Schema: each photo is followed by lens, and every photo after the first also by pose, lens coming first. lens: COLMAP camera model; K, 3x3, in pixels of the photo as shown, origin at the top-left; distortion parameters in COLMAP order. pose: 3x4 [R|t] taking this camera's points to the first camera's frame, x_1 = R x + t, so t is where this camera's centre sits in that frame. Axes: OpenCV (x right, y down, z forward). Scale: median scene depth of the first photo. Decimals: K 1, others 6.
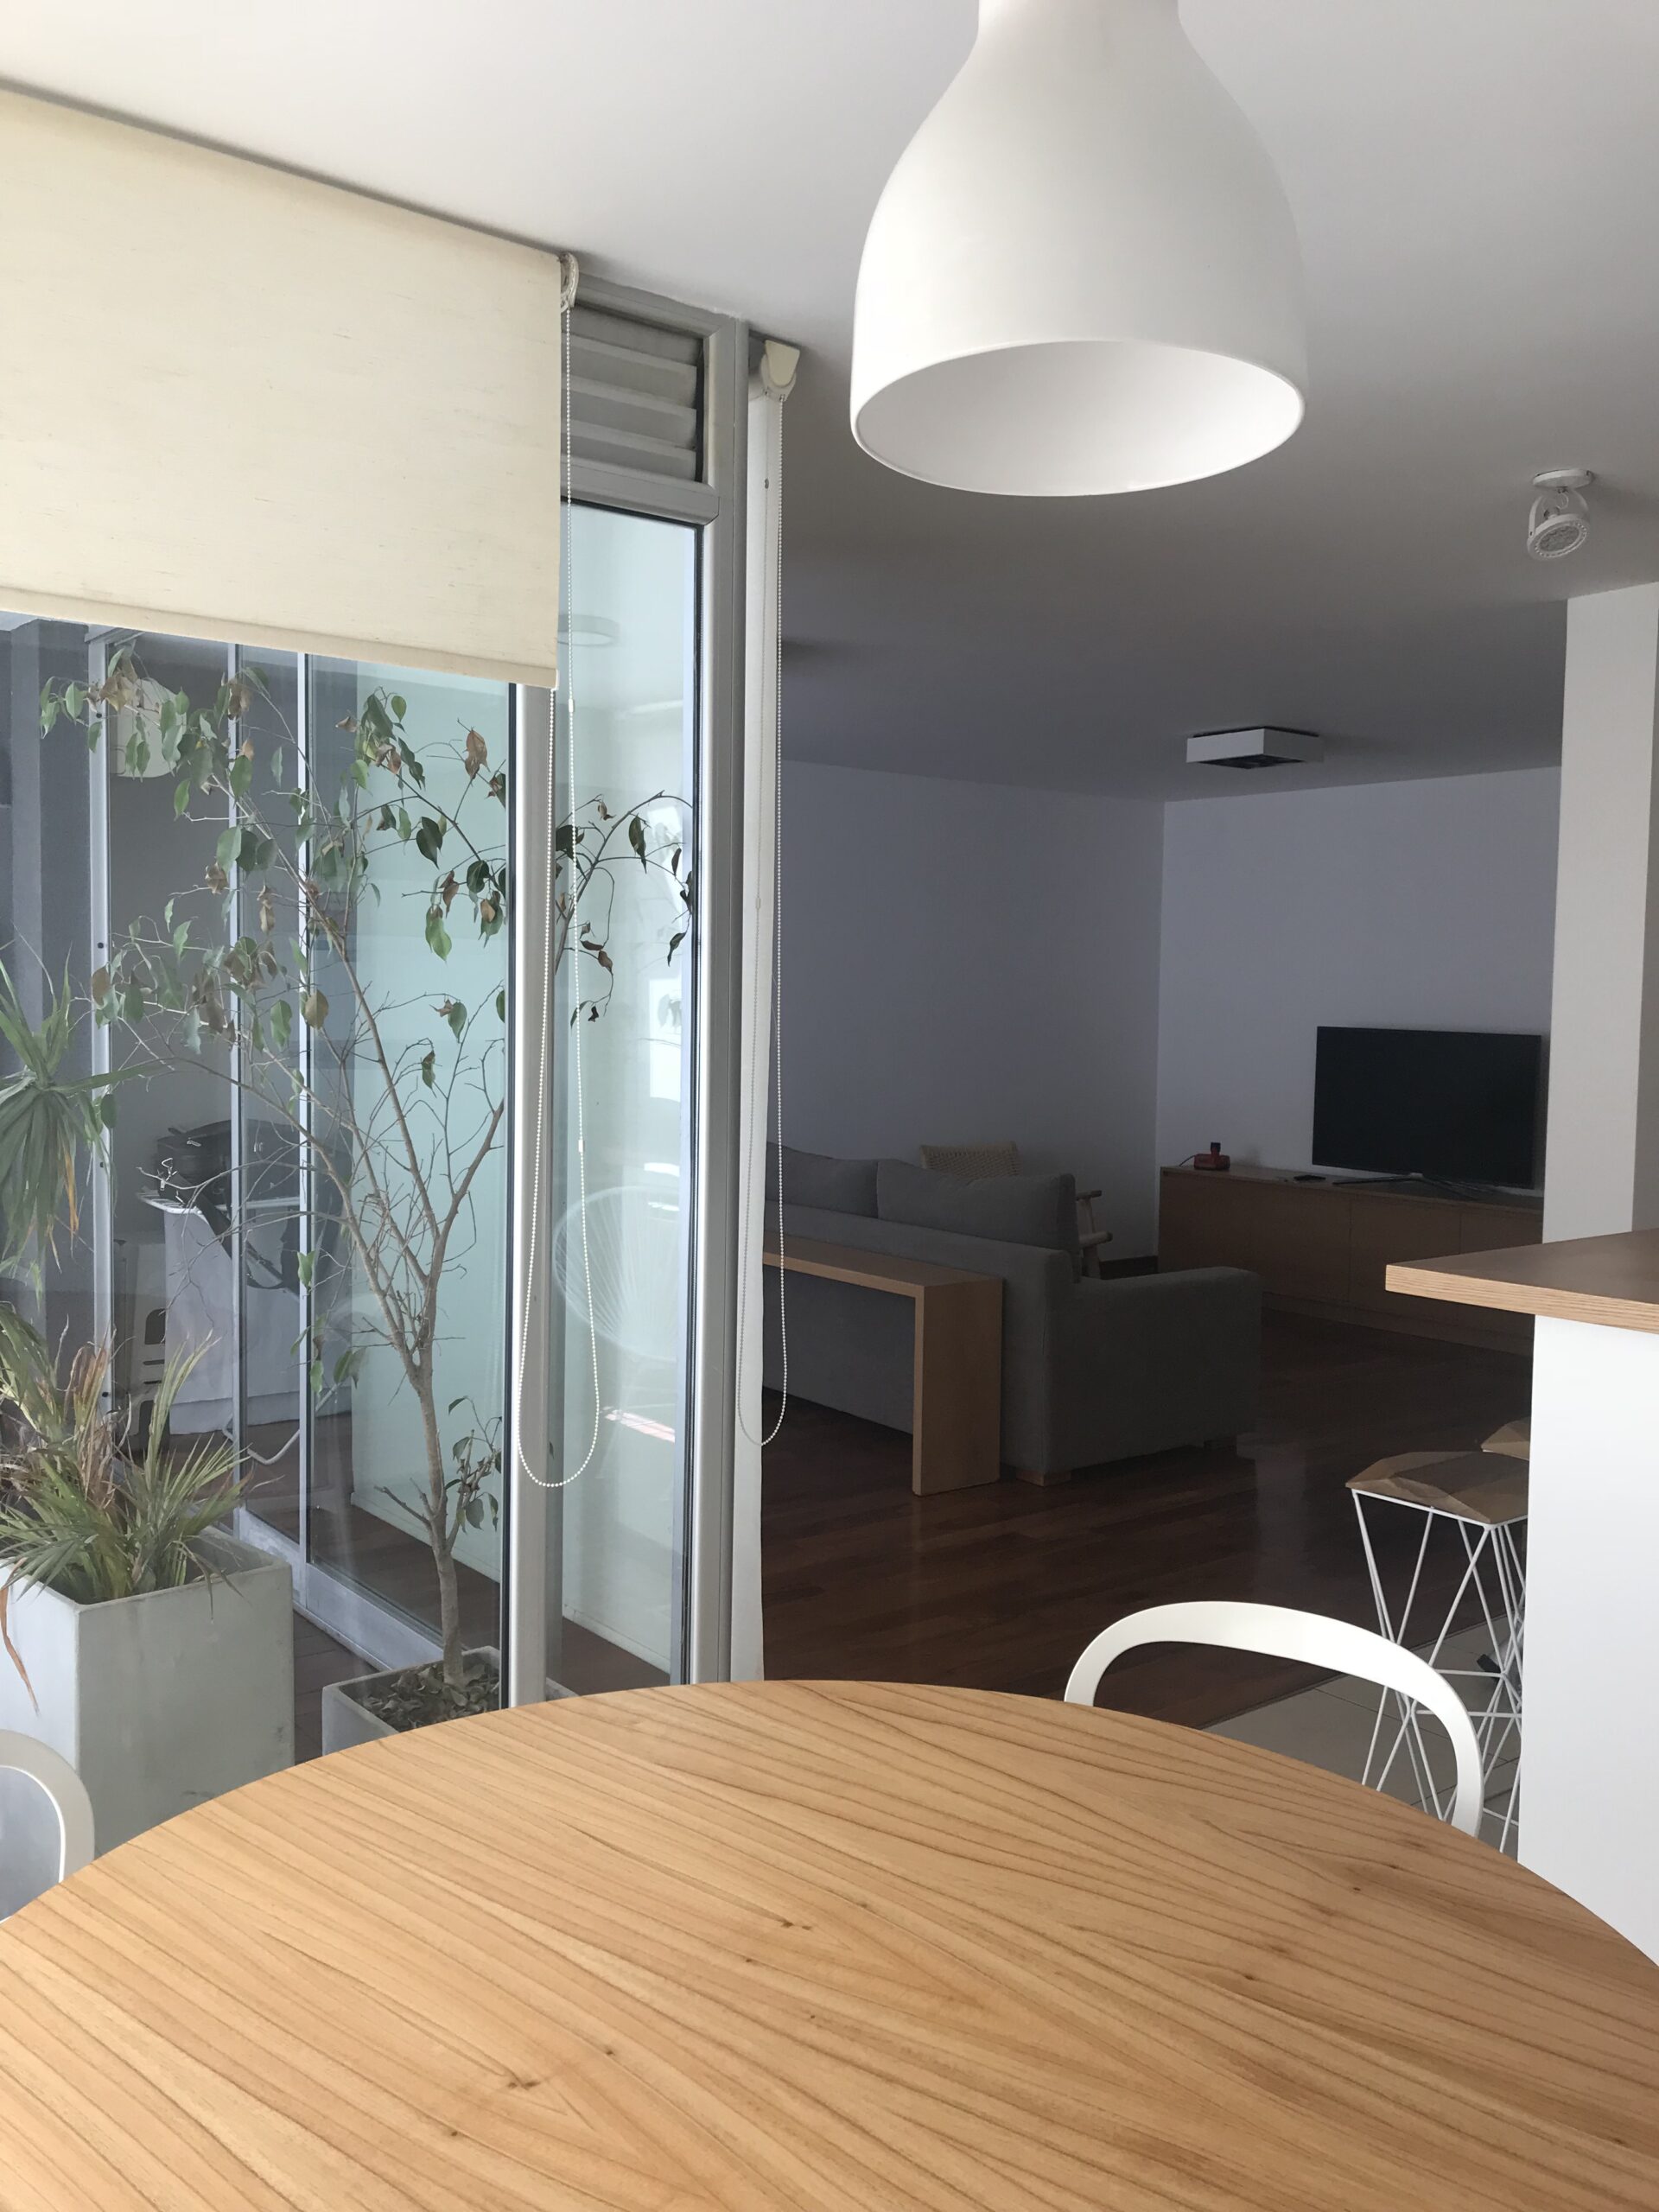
lens RADIAL K [[1796.8, 0, 829.5], [0, 1796.8, 1106.0], [0, 0, 1]] dist [0.049880, -0.001397]
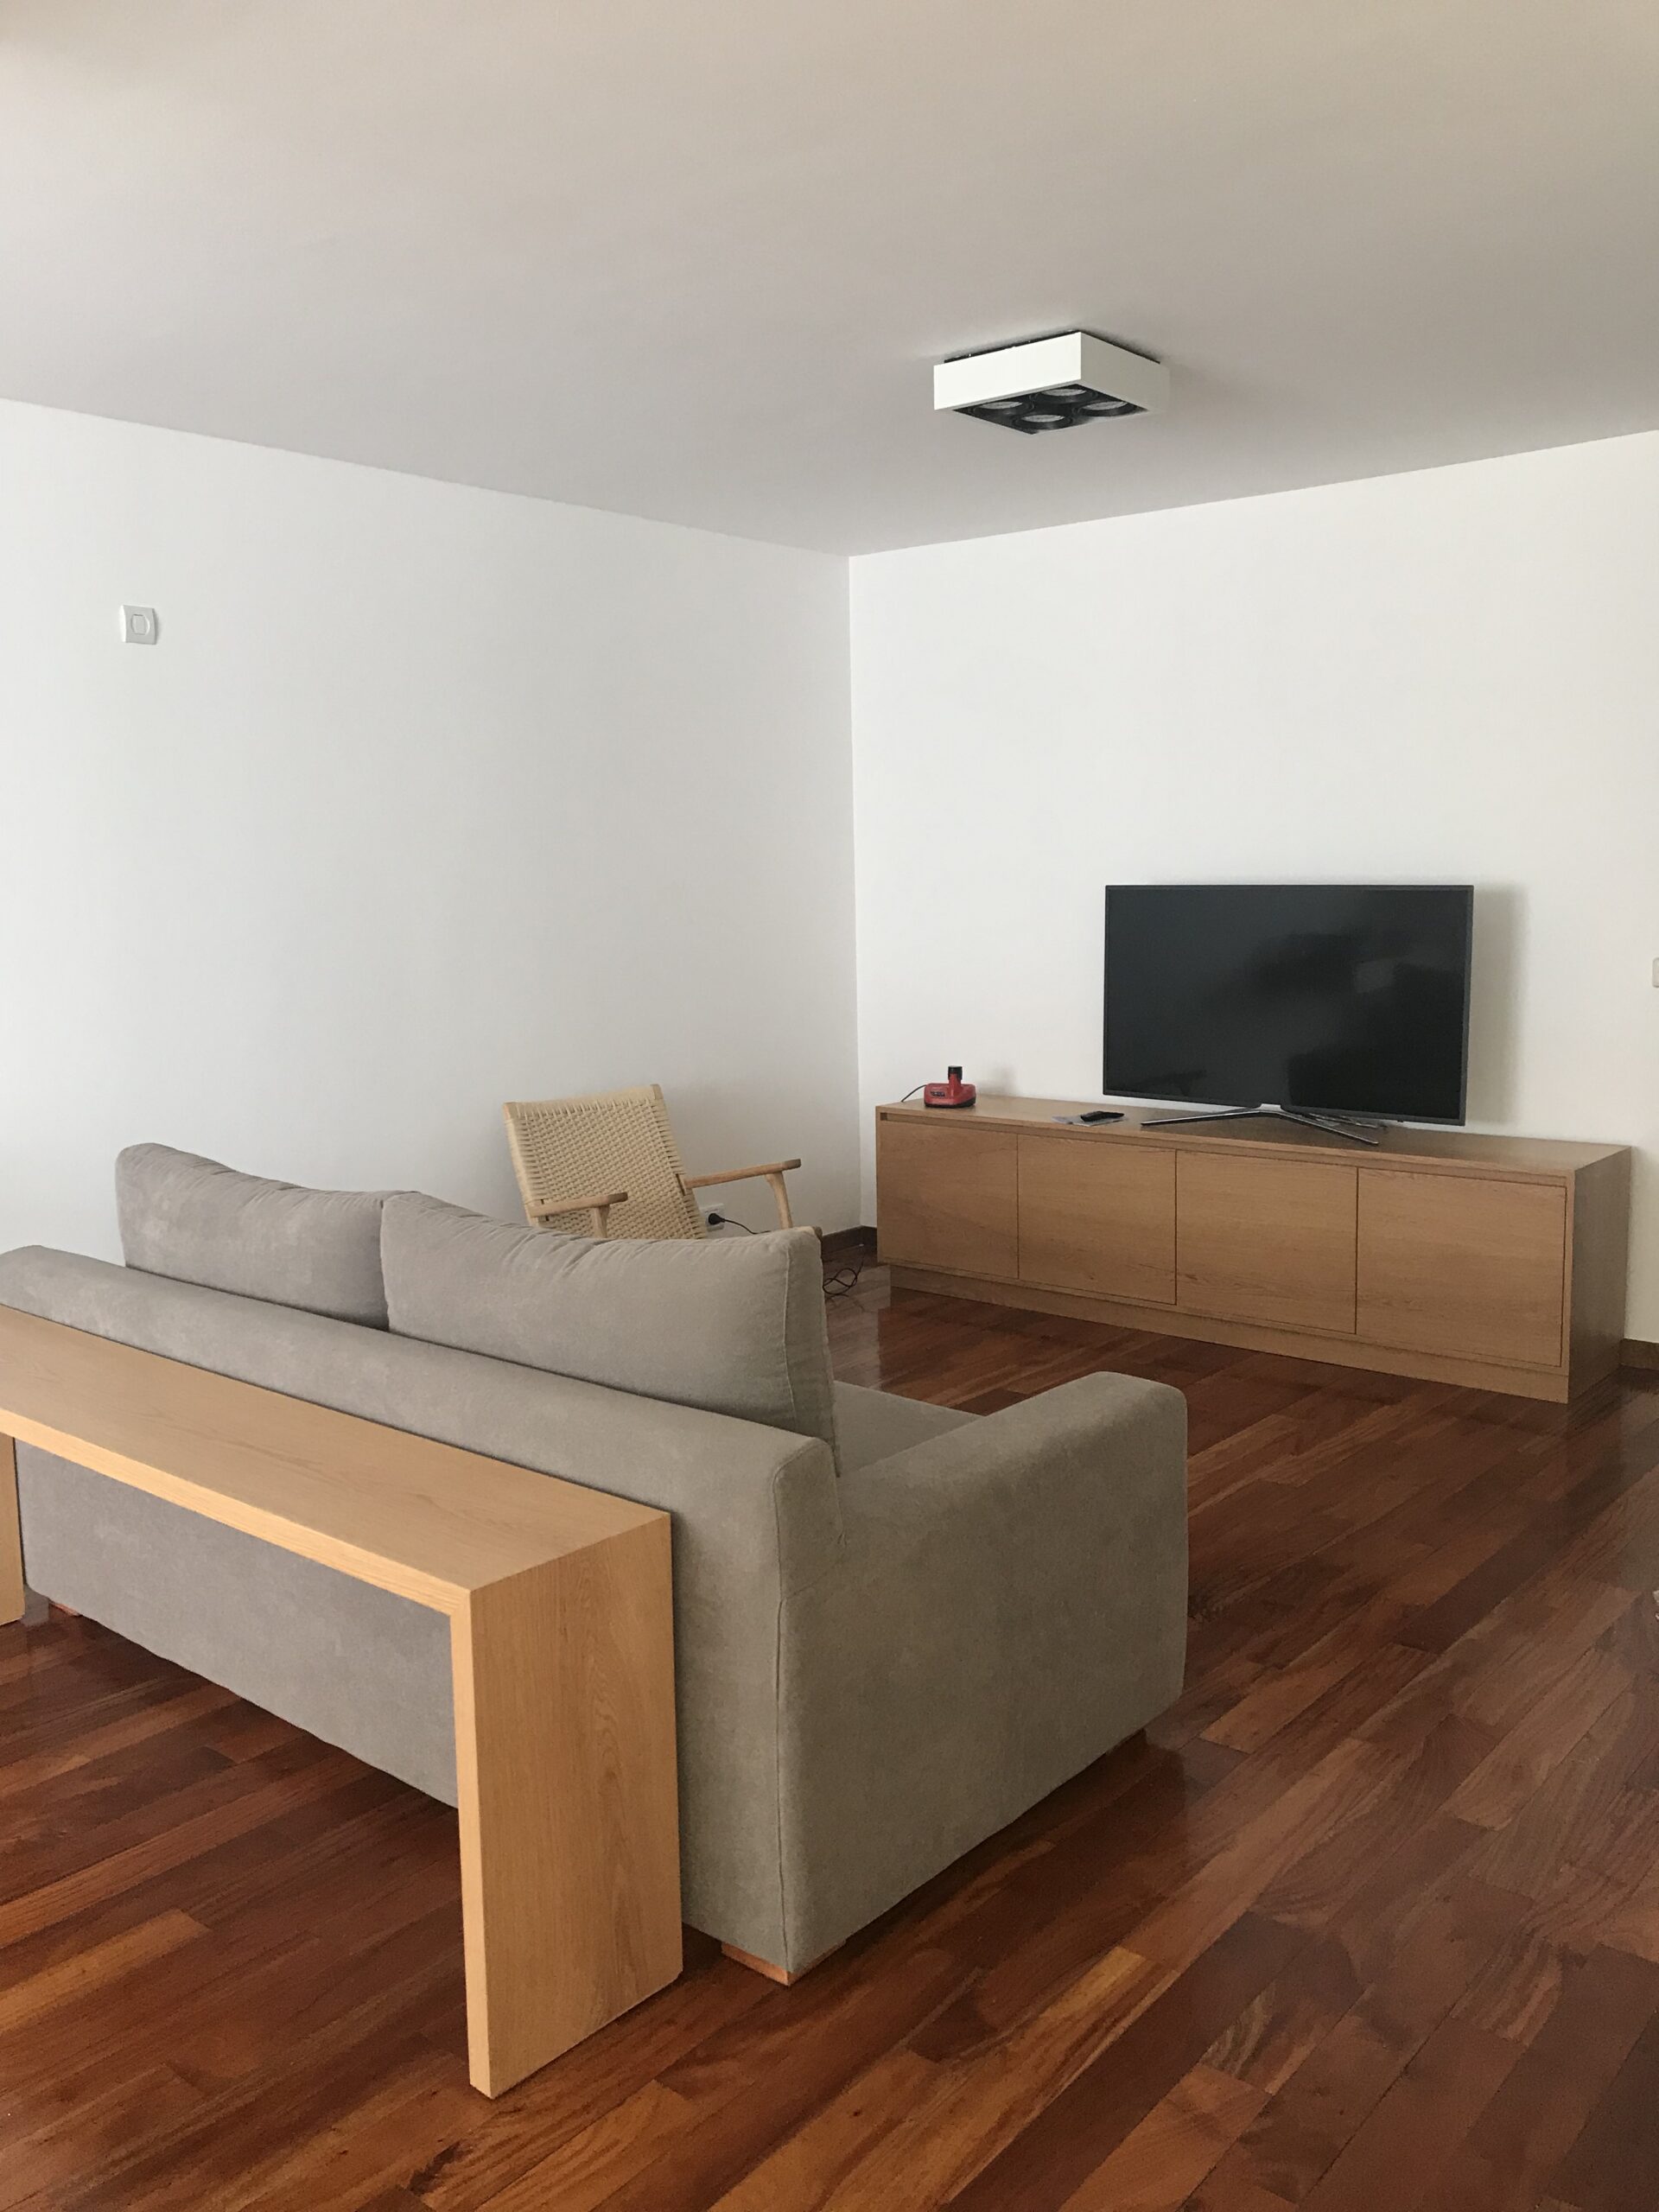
lens RADIAL K [[1796.8, 0, 829.5], [0, 1796.8, 1106.0], [0, 0, 1]] dist [0.049880, -0.001397]
pose [[0.977187, -0.058326, 0.204213, 0.035571], [0.044164, 0.996336, 0.073237, -0.017734], [-0.207736, -0.062547, 0.976183, 0.398781]]
